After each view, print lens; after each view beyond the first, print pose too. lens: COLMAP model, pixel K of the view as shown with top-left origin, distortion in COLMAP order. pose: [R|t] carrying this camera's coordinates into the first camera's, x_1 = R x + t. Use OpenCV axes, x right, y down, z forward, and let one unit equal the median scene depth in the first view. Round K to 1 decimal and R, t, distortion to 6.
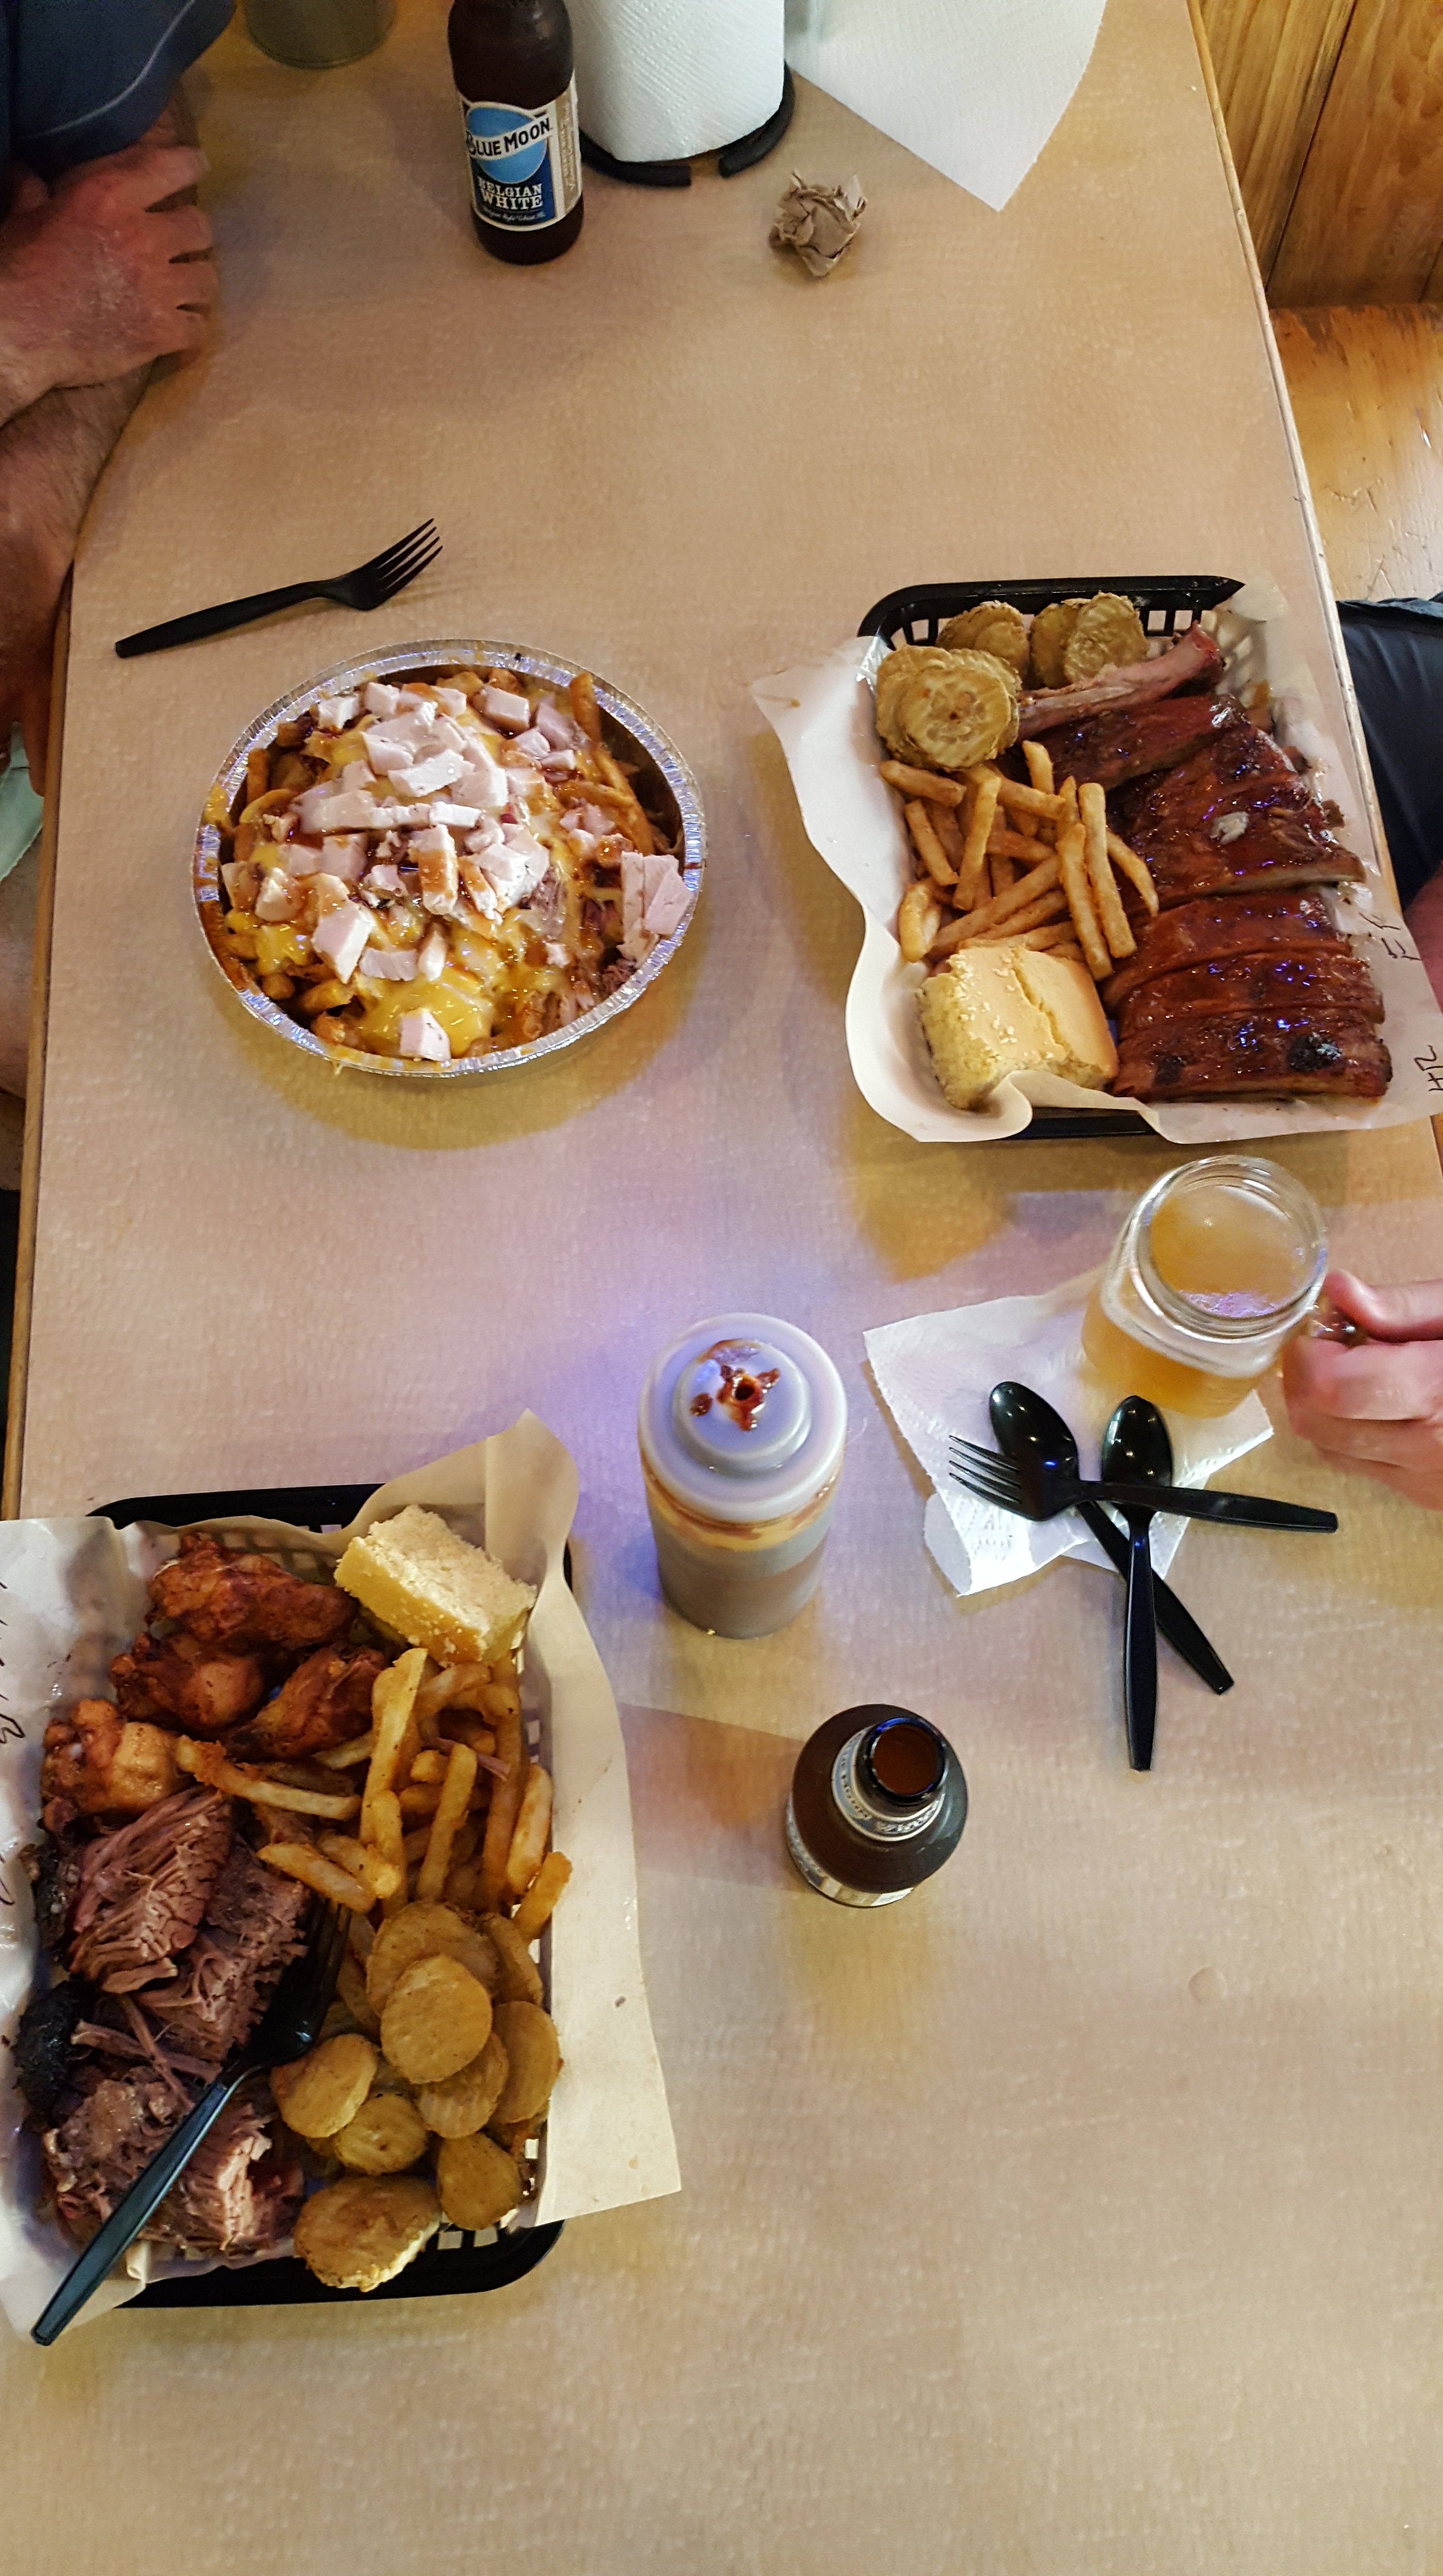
lens RADIAL K [[1902.4, 0, 739.6], [0, 1902.4, 1287.3], [0, 0, 1]] dist [-0.007418, -0.012351]
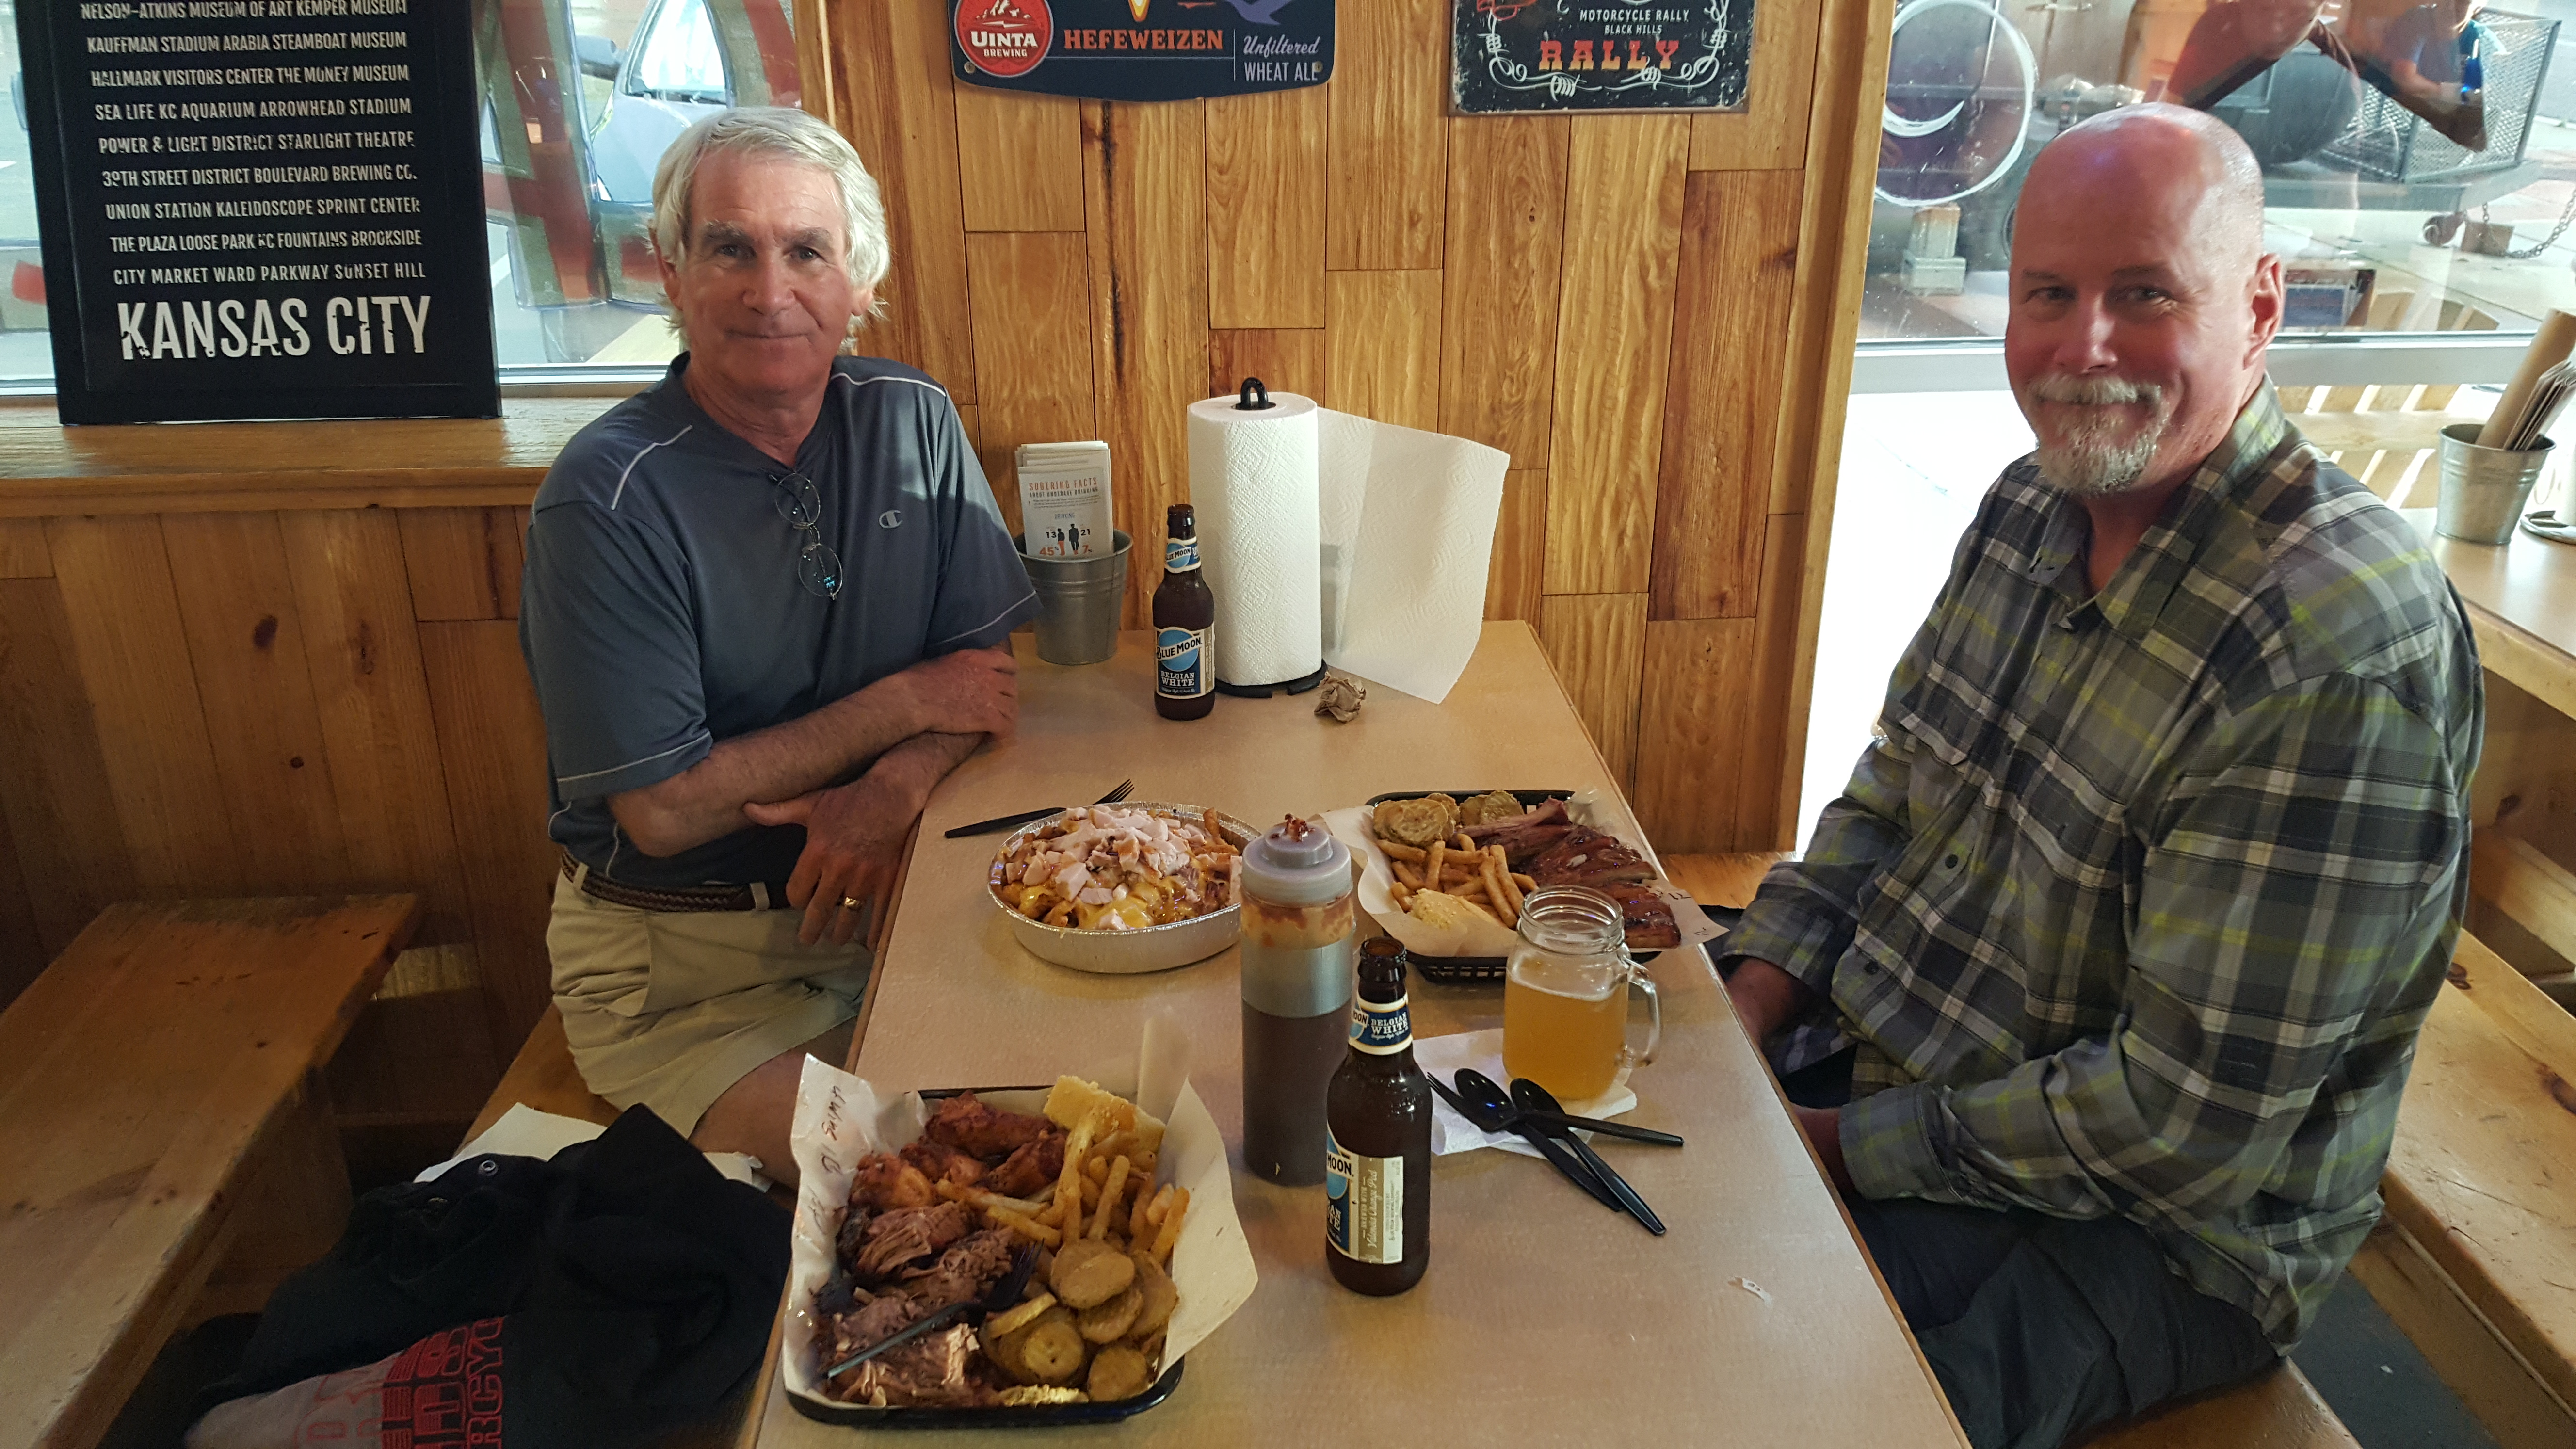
lens RADIAL K [[1902.5, 0, 1277.0], [0, 1902.5, 727.3], [0, 0, 1]] dist [-0.007418, -0.012351]
pose [[0.999766, -0.012082, -0.017962, 0.014523], [-0.005026, 0.677523, -0.735484, 0.988891], [0.021056, 0.735402, 0.677304, -0.290632]]
